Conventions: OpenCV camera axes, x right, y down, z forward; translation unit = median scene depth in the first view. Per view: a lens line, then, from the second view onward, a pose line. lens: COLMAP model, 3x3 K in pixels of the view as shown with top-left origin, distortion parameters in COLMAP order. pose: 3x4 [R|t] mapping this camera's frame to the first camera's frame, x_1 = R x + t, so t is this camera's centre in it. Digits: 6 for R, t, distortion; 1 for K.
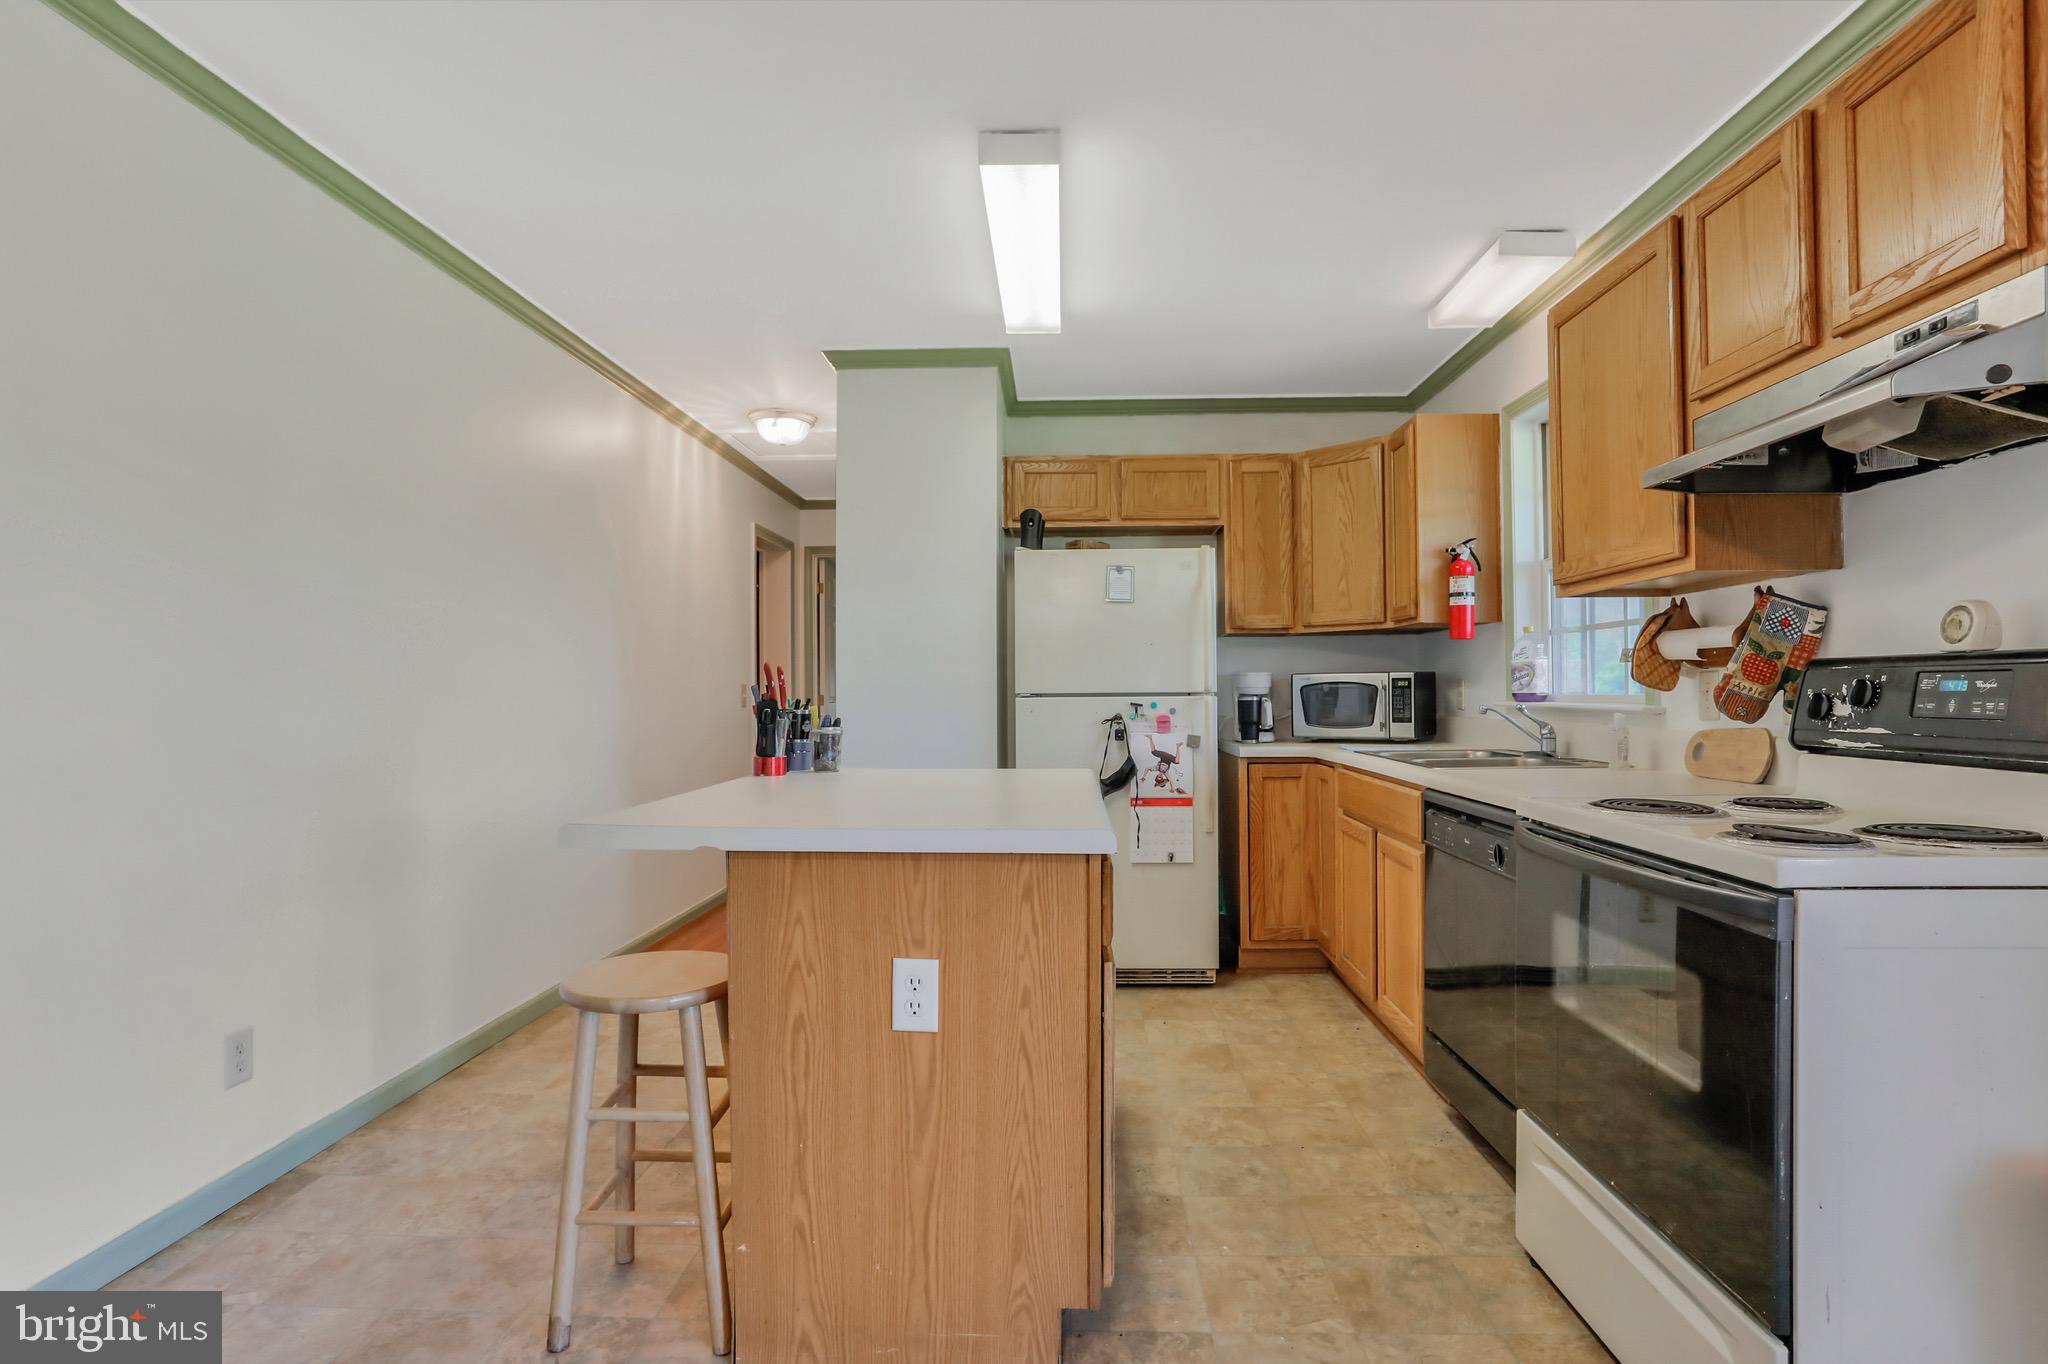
lens RADIAL K [[1036.9, 0, 1026.9], [0, 1036.9, 685.2], [0, 0, 1]] dist [-0.051035, 0.008098]
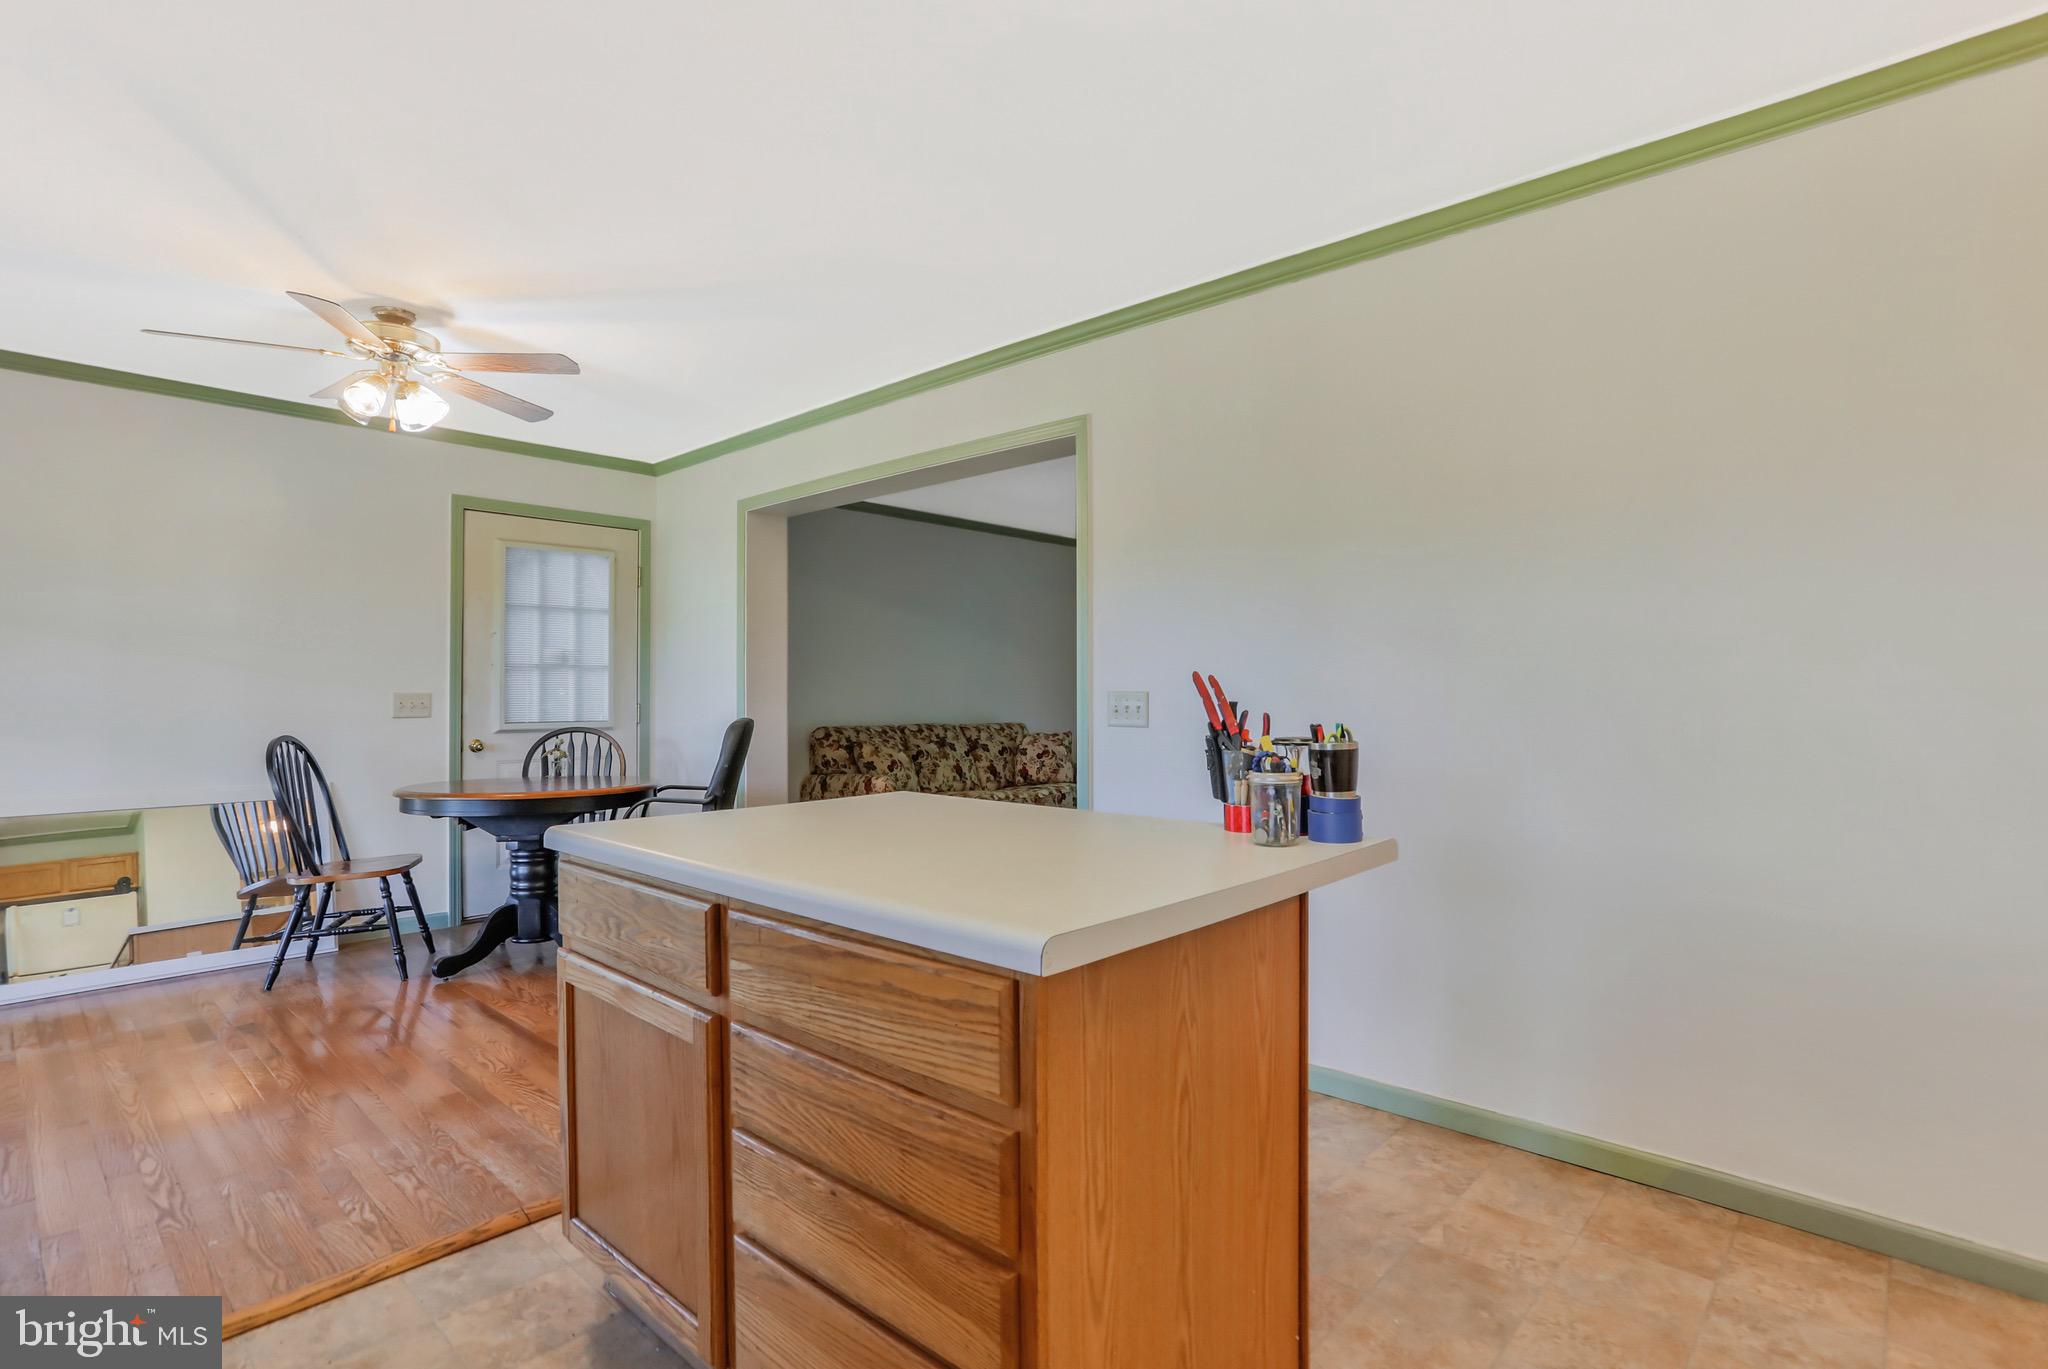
lens RADIAL K [[1004.0, 0, 1035.2], [0, 1004.0, 683.2], [0, 0, 1]] dist [-0.050144, 0.019777]
pose [[-0.646620, -0.001511, -0.762811, 0.267488], [0.007003, 0.999944, -0.007918, -0.005392], [0.762780, -0.010462, -0.646573, 0.977948]]
